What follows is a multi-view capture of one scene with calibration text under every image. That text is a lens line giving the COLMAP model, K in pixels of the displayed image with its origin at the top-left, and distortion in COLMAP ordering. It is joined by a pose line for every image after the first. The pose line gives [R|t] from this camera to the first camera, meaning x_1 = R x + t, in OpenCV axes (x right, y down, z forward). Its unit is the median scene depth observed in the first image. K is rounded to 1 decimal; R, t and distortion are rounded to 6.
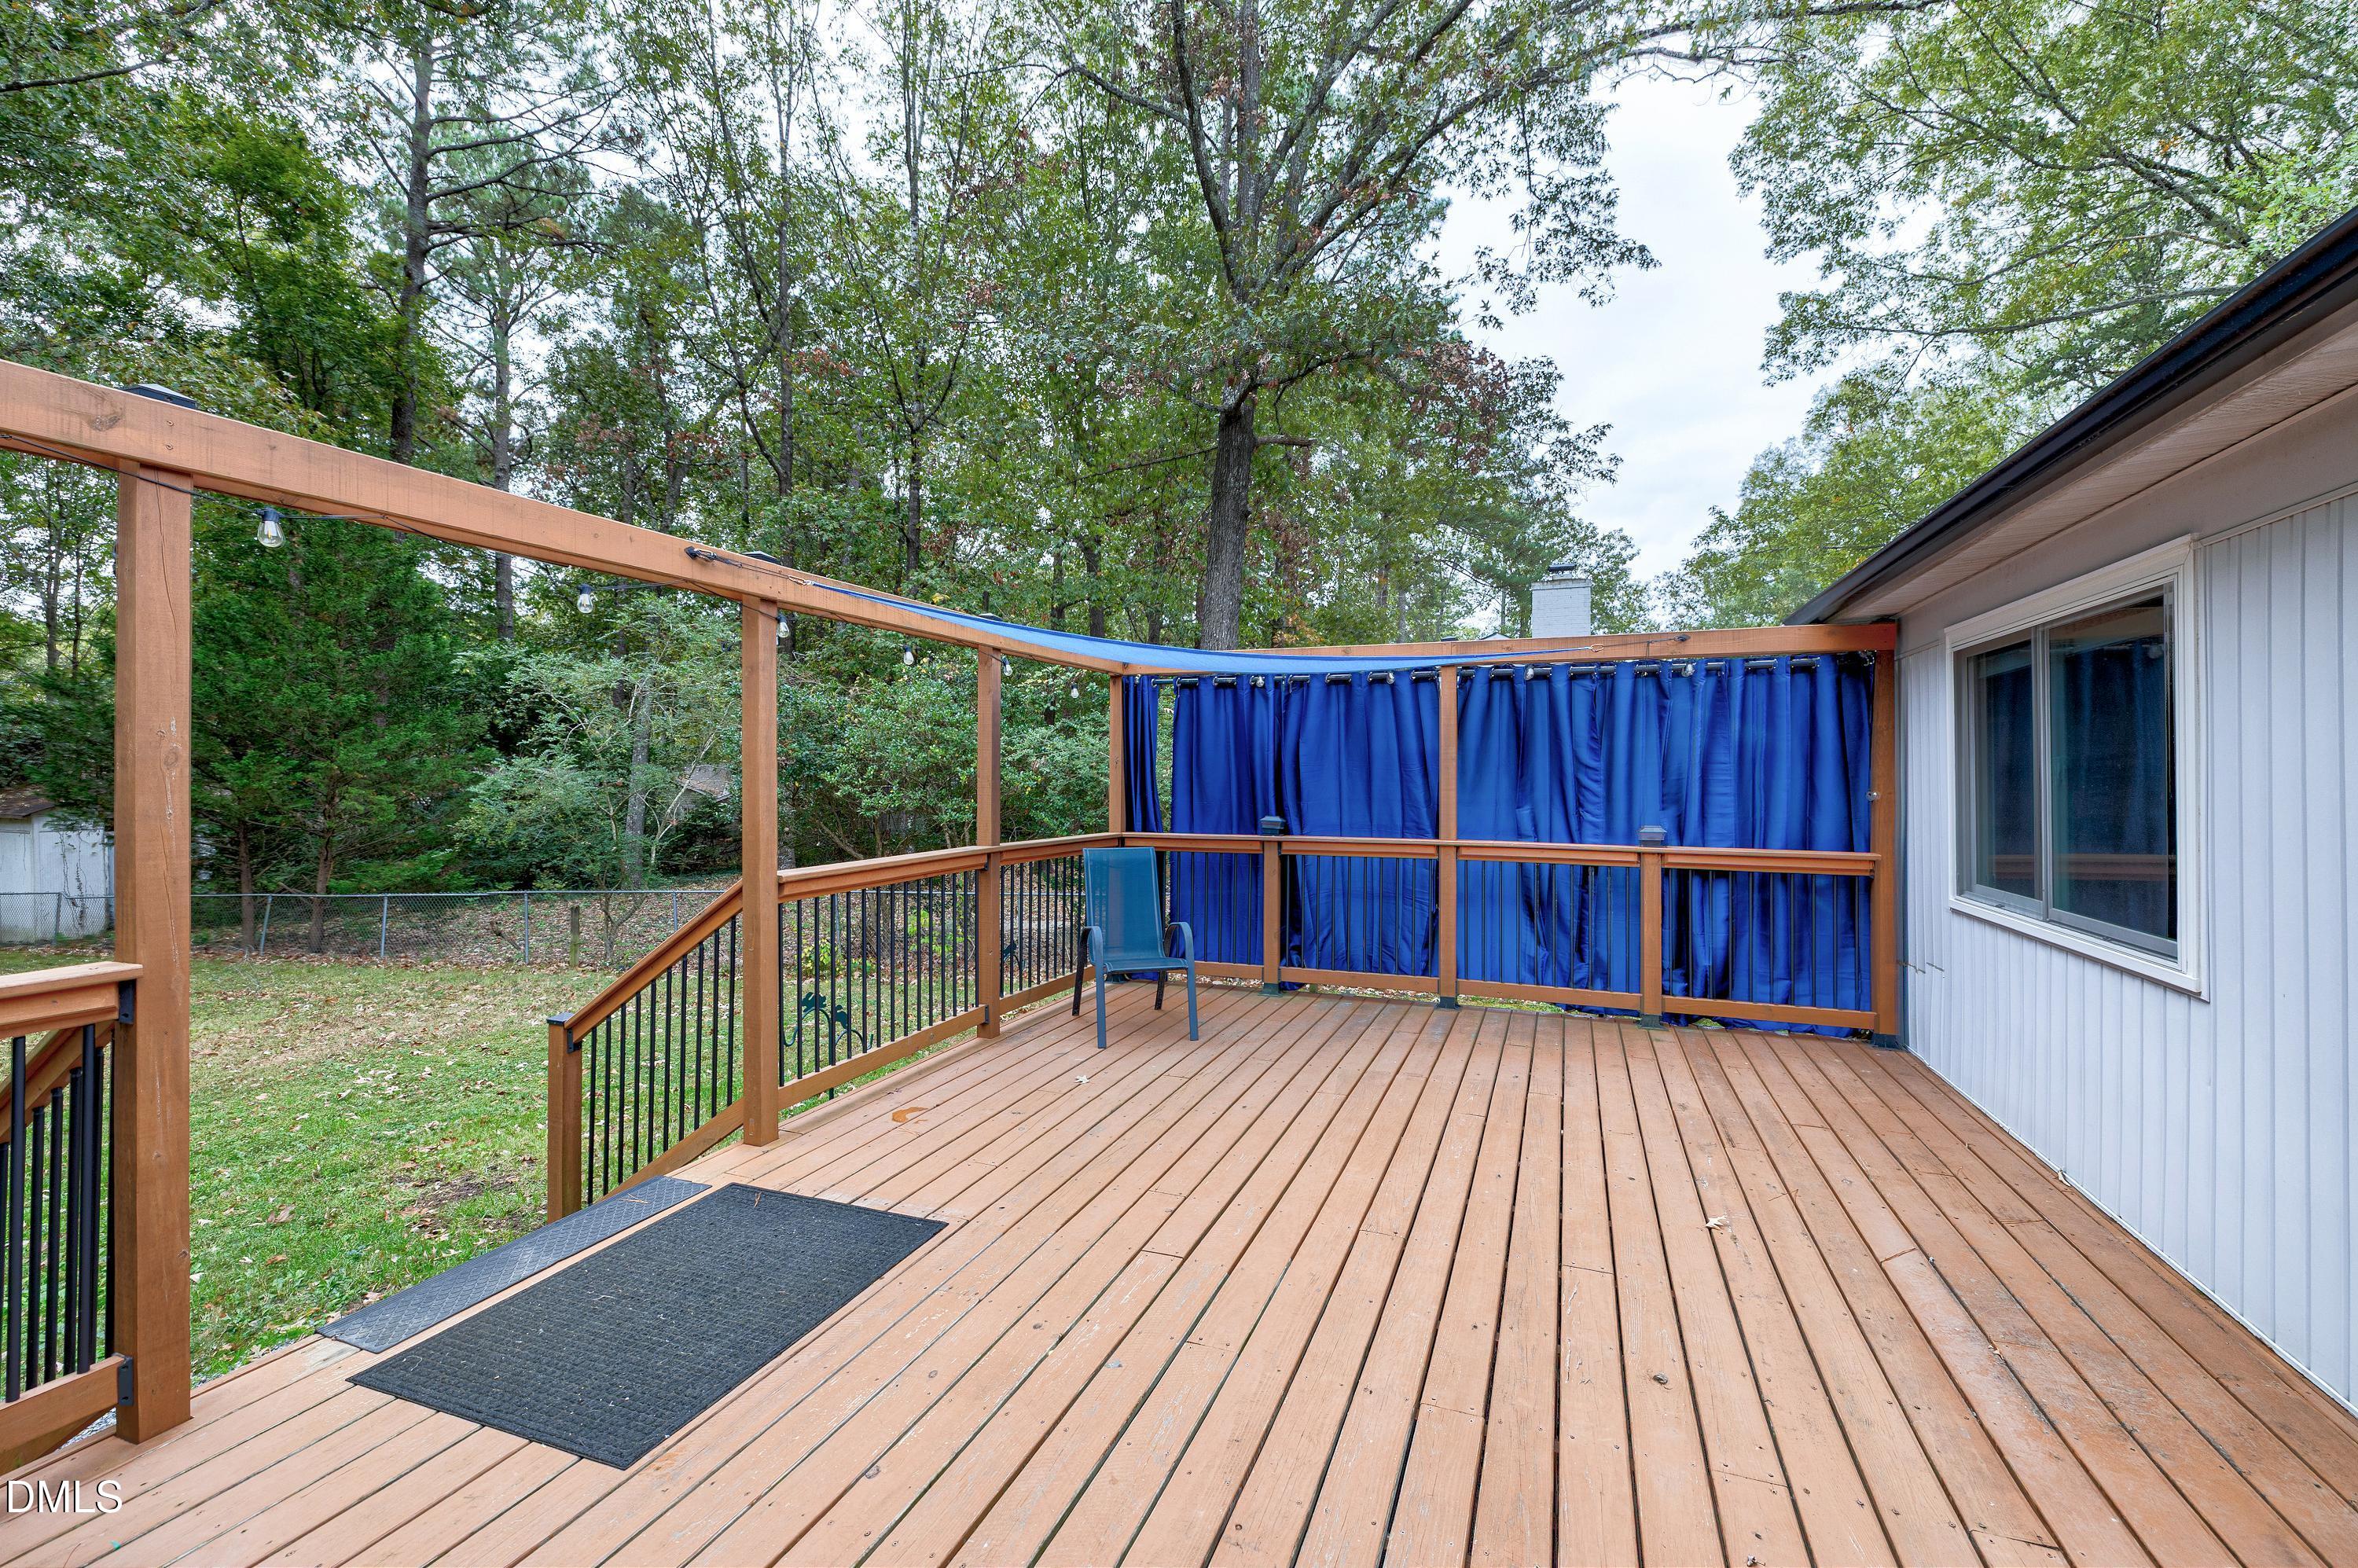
lens RADIAL K [[1003.7, 0, 1158.2], [0, 1003.7, 778.0], [0, 0, 1]] dist [-0.002195, 0.000385]
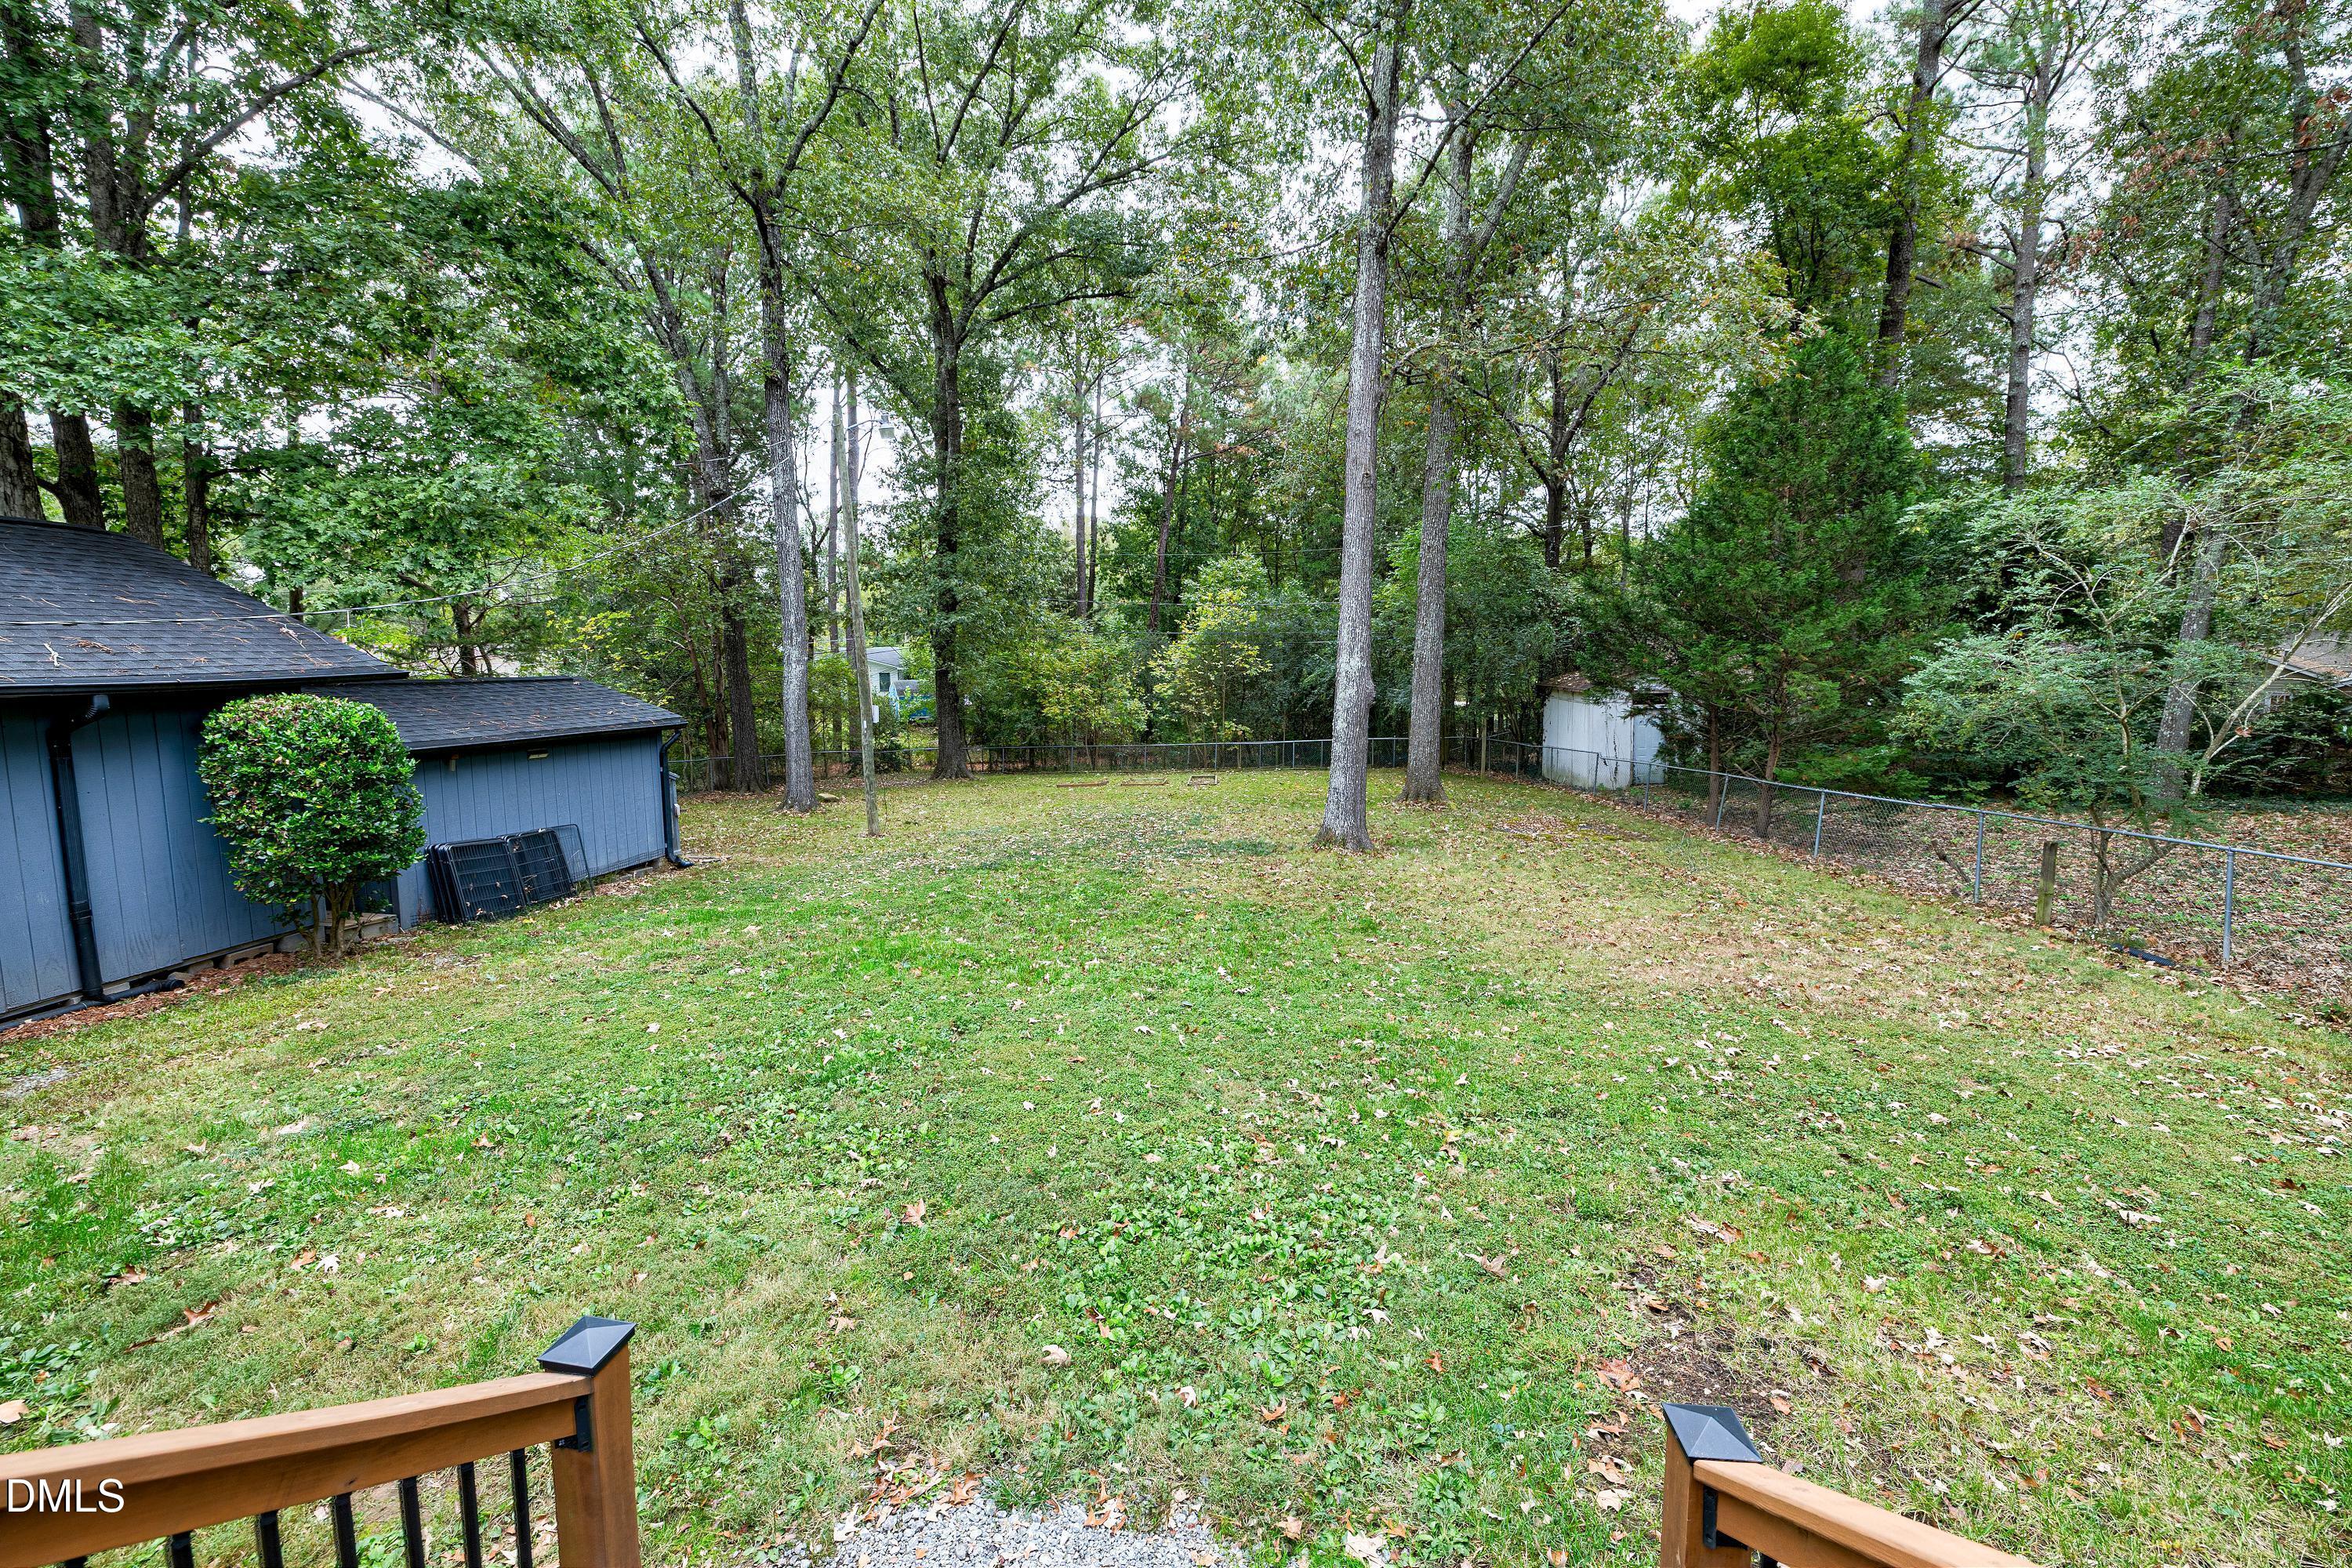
lens RADIAL K [[1001.1, 0, 1156.8], [0, 1001.1, 776.3], [0, 0, 1]] dist [-0.002195, 0.000385]
pose [[0.286407, 0.105214, -0.952314, -0.067633], [0.010993, 0.993526, 0.113074, -0.005311], [0.958045, -0.042853, 0.283396, 0.142891]]
